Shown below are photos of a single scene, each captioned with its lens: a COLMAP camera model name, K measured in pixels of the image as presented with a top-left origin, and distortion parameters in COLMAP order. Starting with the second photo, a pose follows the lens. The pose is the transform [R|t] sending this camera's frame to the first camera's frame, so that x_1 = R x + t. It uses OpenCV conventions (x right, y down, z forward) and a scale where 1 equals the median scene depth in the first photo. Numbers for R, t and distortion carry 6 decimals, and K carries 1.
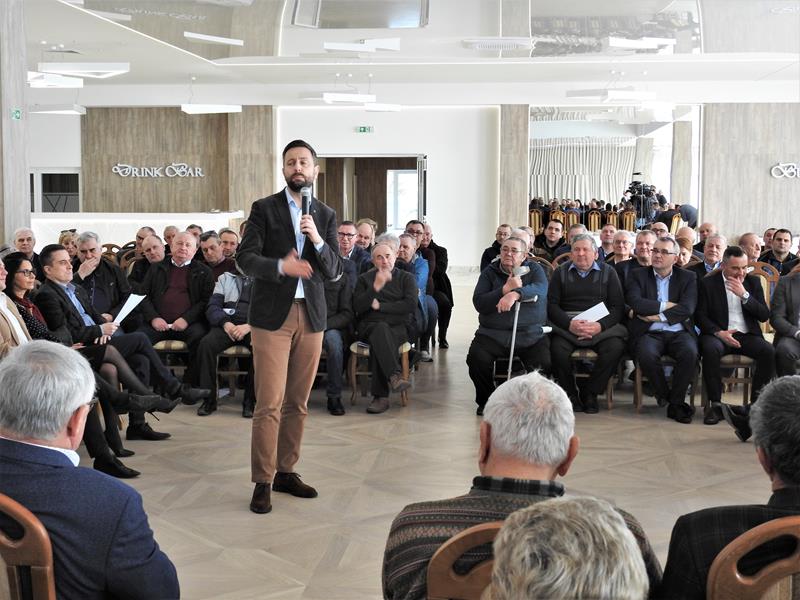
lens RADIAL K [[1154.2, 0, 402.1], [0, 1154.2, 299.0], [0, 0, 1]] dist [-0.145310, 0.000000]
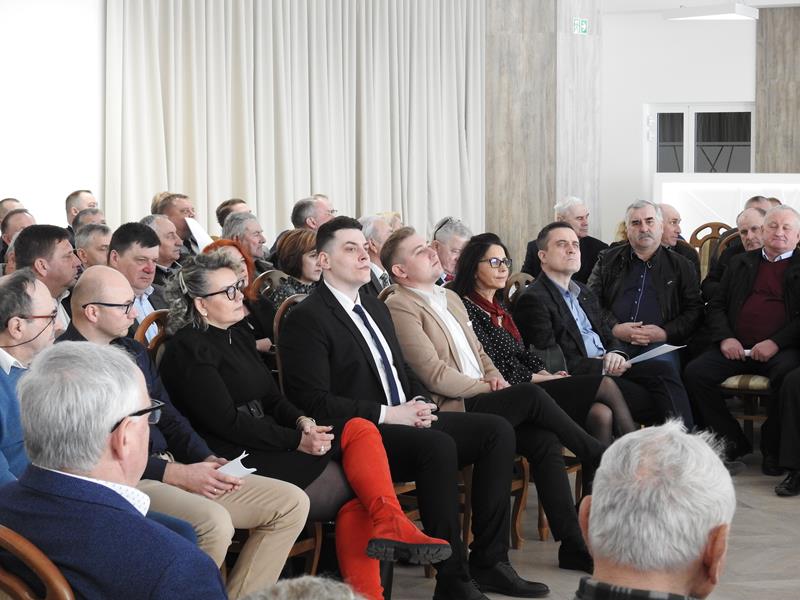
lens RADIAL K [[1888.9, 0, 399.8], [0, 1888.9, 300.3], [0, 0, 1]] dist [-0.103737, 0.000000]
pose [[0.850506, 0.030845, -0.525061, 0.155417], [-0.034400, 0.999404, 0.002988, -0.001650], [0.524840, 0.015521, 0.851059, 0.003876]]
